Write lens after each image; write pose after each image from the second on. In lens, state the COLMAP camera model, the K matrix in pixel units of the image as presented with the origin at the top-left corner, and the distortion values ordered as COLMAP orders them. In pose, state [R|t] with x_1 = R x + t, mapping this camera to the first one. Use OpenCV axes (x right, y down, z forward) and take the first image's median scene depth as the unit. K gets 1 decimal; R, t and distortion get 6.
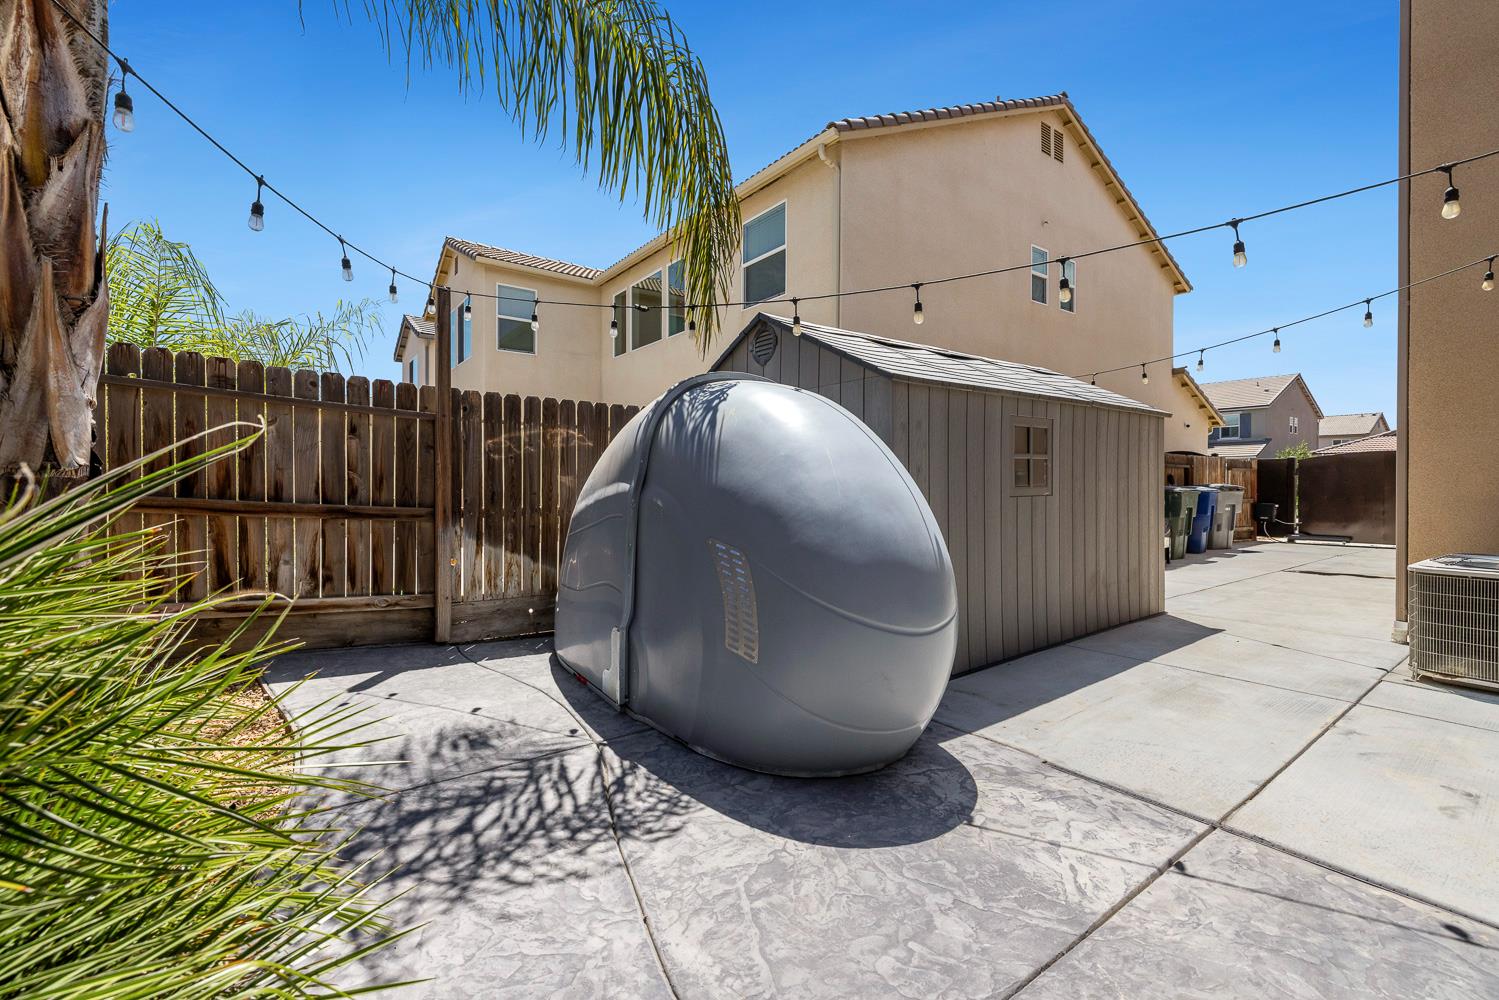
lens RADIAL K [[639.8, 0, 744.8], [0, 639.8, 494.6], [0, 0, 1]] dist [0.001046, 0.000132]
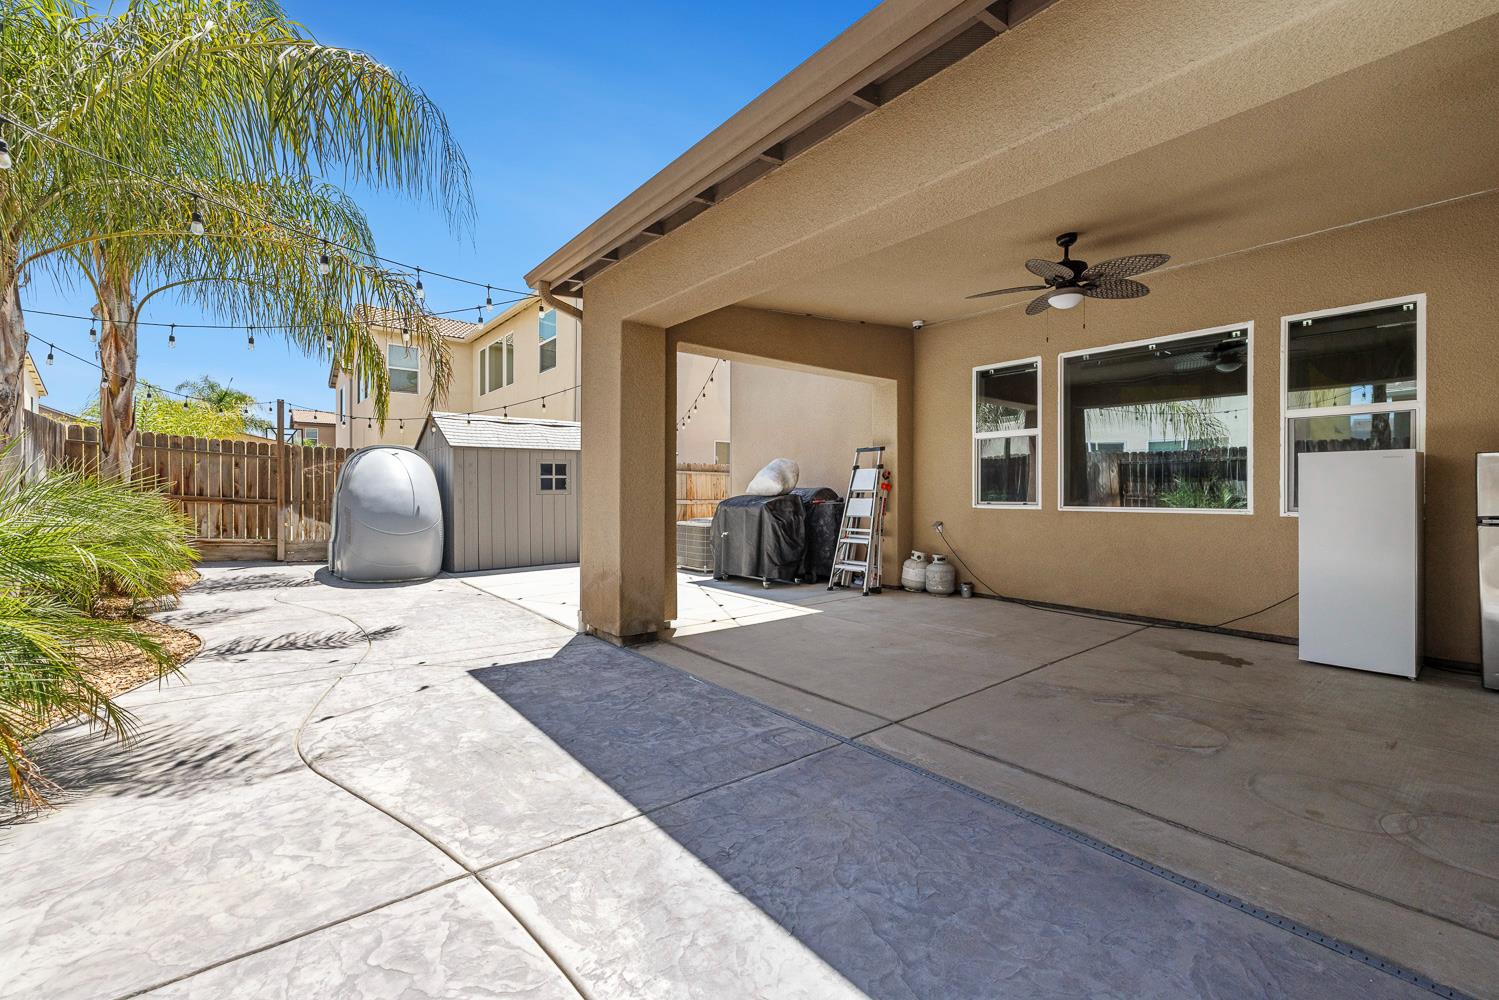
lens RADIAL K [[630.2, 0, 746.1], [0, 630.2, 500.6], [0, 0, 1]] dist [0.000823, 0.000195]
pose [[0.999037, 0.000786, 0.043867, 1.100032], [-0.000797, 1.000000, 0.000227, 0.024275], [-0.043867, -0.000261, 0.999037, -1.317829]]
